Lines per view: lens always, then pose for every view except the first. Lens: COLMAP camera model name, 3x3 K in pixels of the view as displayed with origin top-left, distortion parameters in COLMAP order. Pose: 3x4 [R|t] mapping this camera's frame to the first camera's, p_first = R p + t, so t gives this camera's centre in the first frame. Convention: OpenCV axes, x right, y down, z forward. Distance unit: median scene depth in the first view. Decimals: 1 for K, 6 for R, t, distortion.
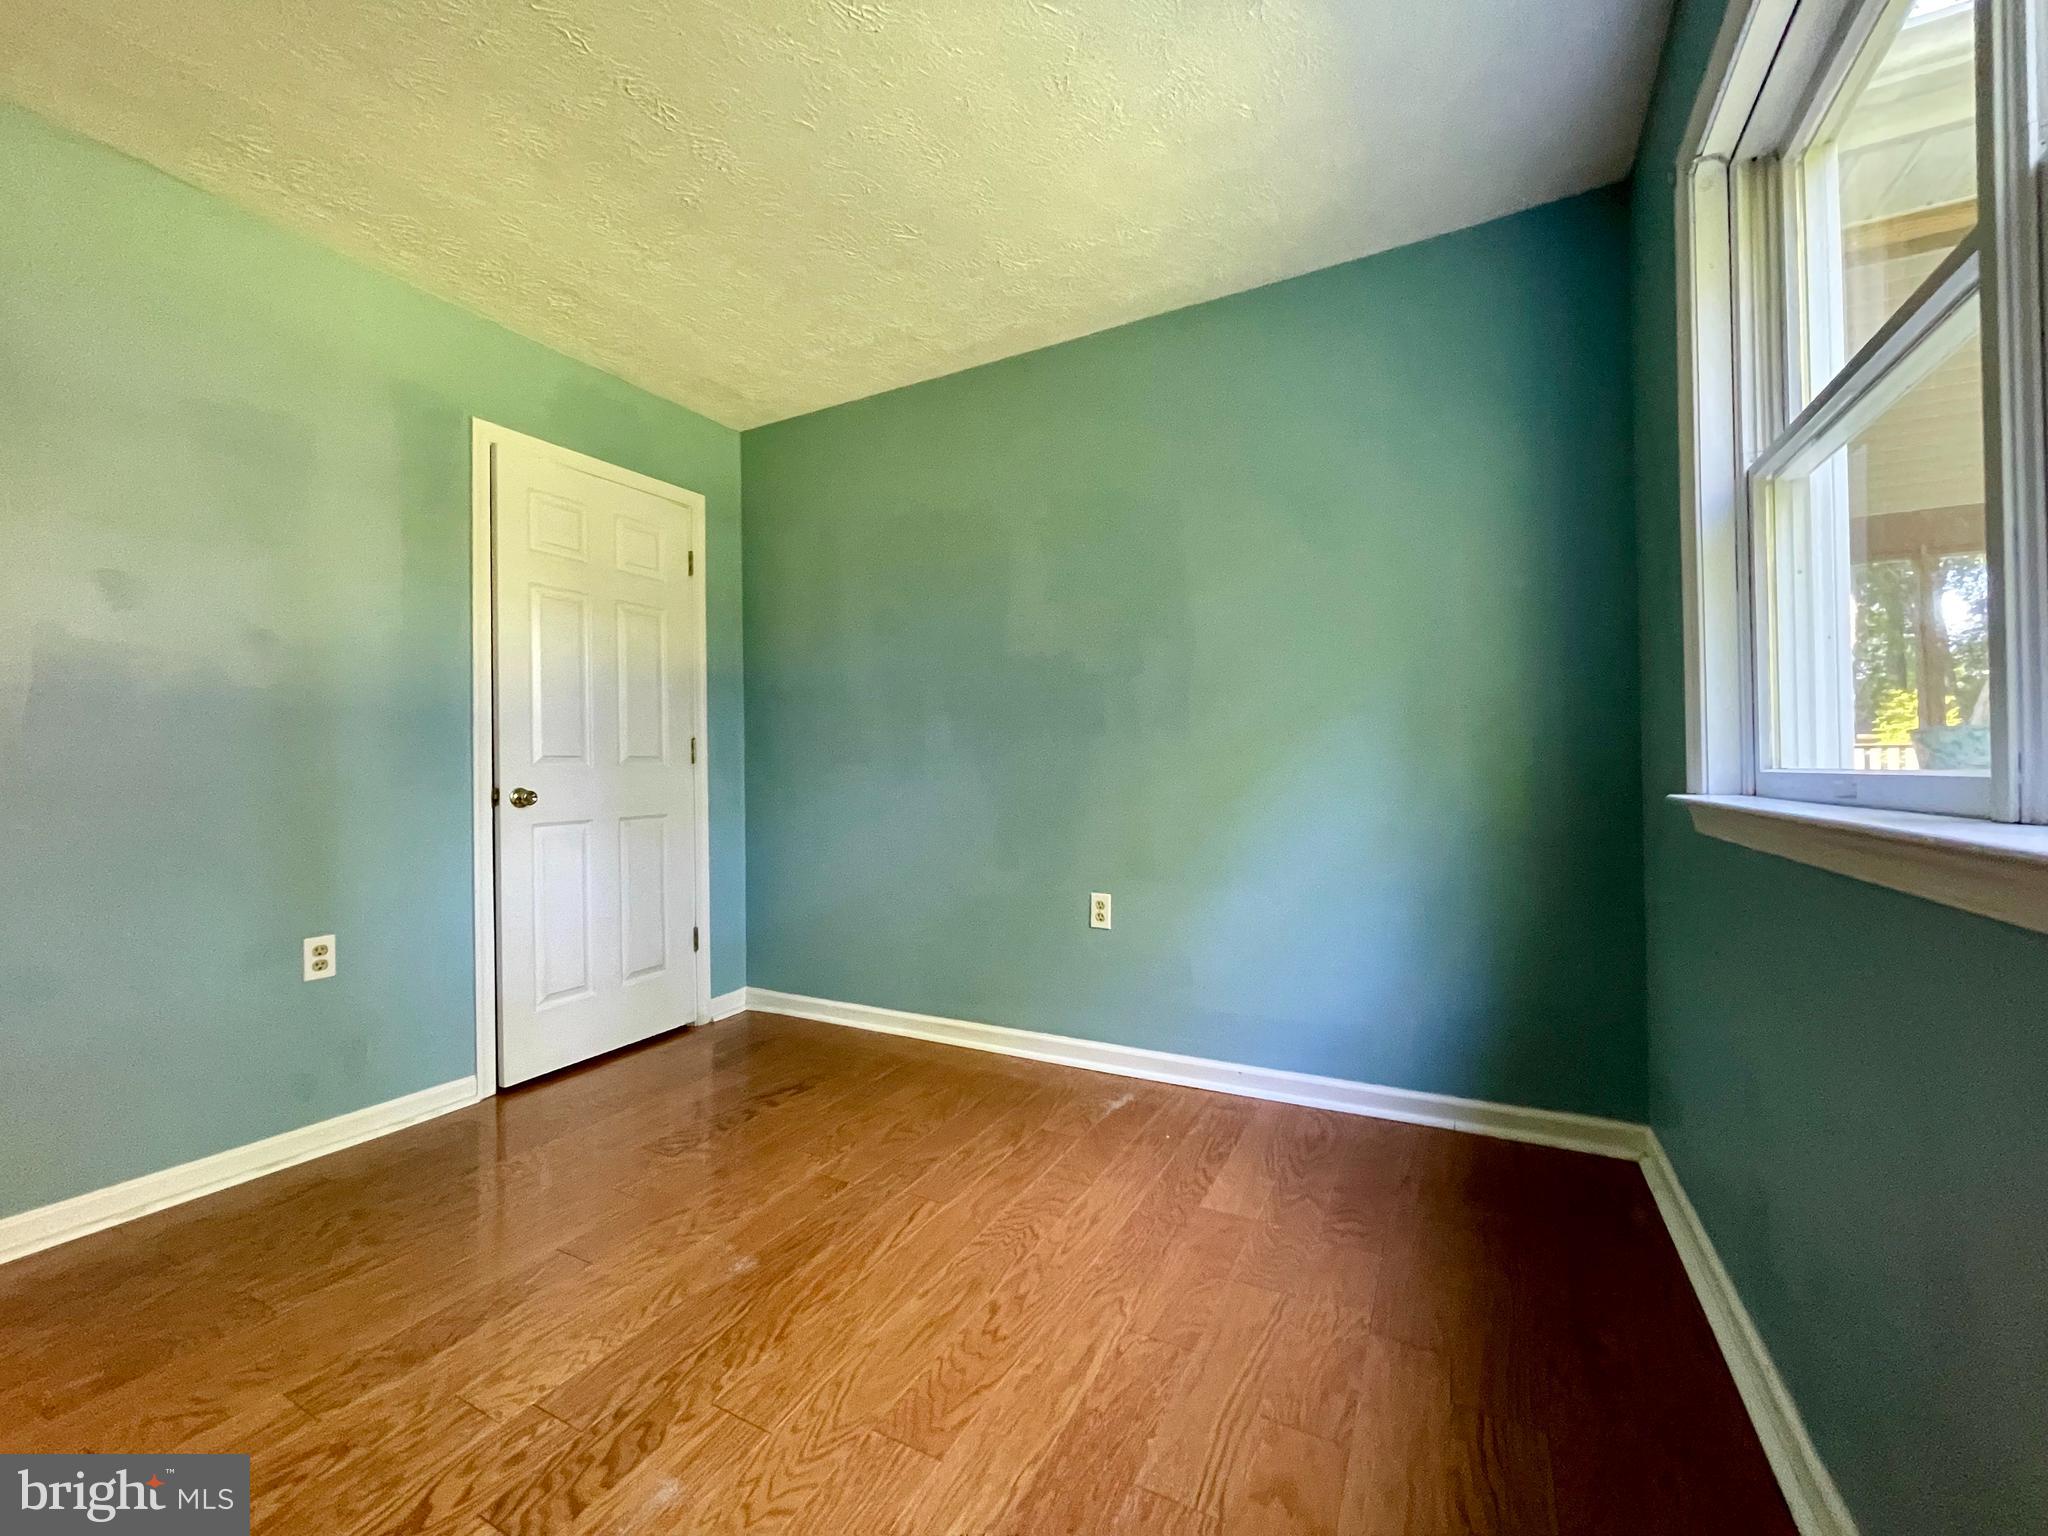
lens RADIAL K [[823.6, 0, 1022.6], [0, 823.6, 761.2], [0, 0, 1]] dist [-0.002346, 0.000245]
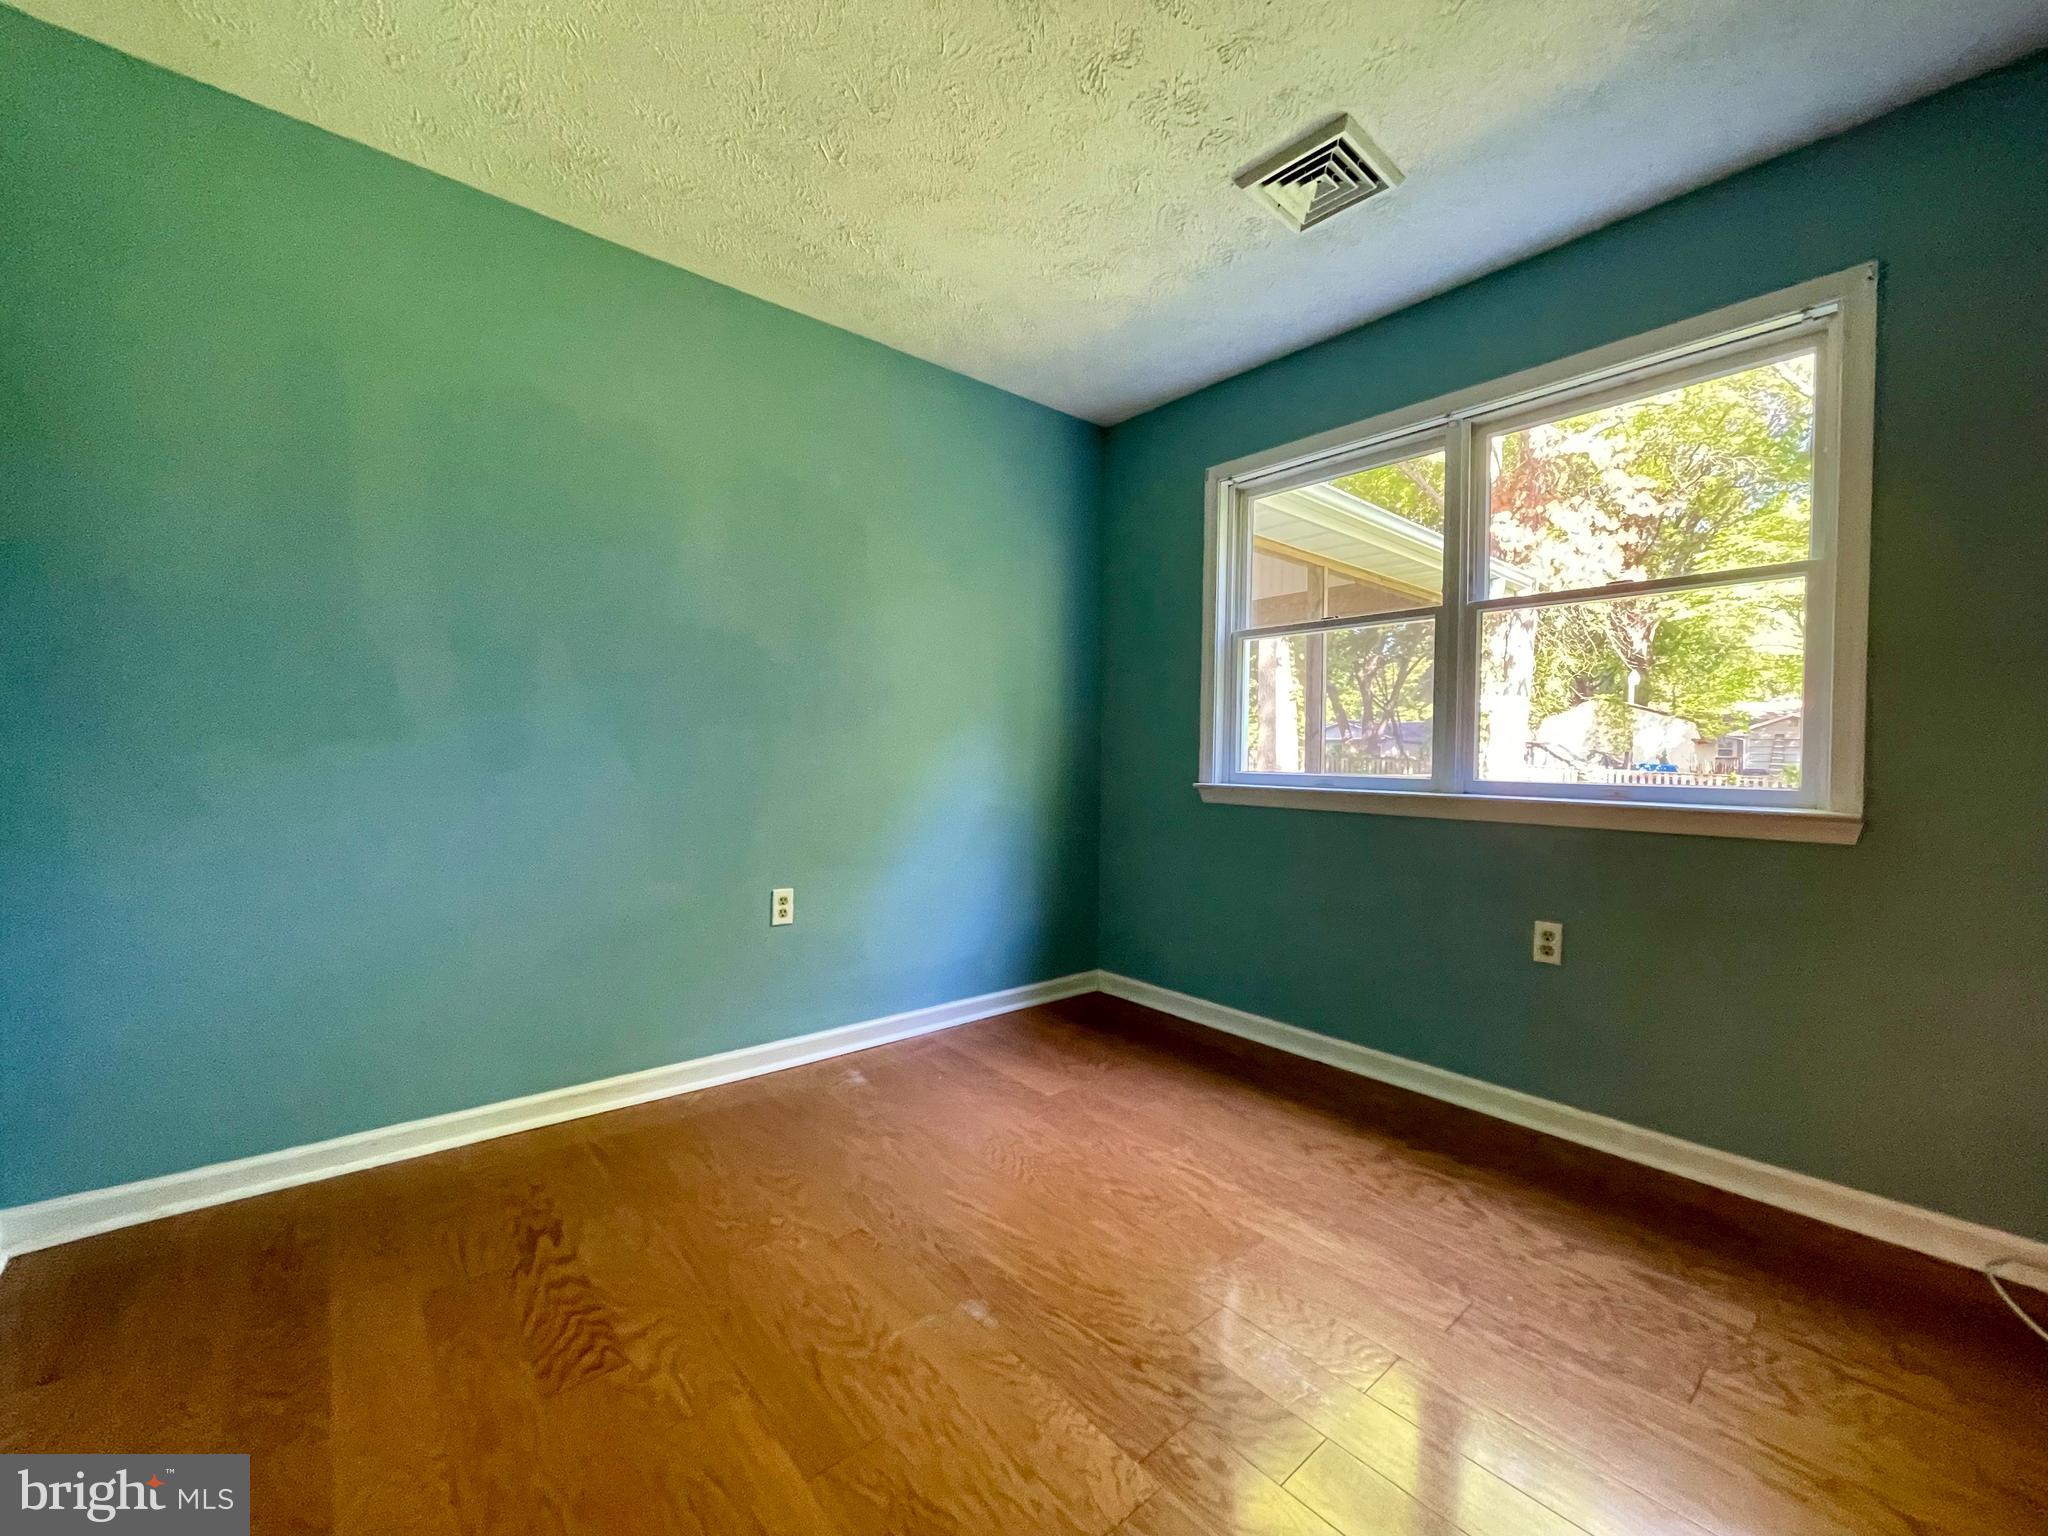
lens RADIAL K [[823.6, 0, 1022.6], [0, 823.6, 761.2], [0, 0, 1]] dist [-0.002346, 0.000245]
pose [[0.366365, 0.013828, 0.930368, -0.814098], [-0.033436, 0.999439, -0.001688, 0.001804], [-0.929870, -0.030490, 0.366622, 0.436420]]
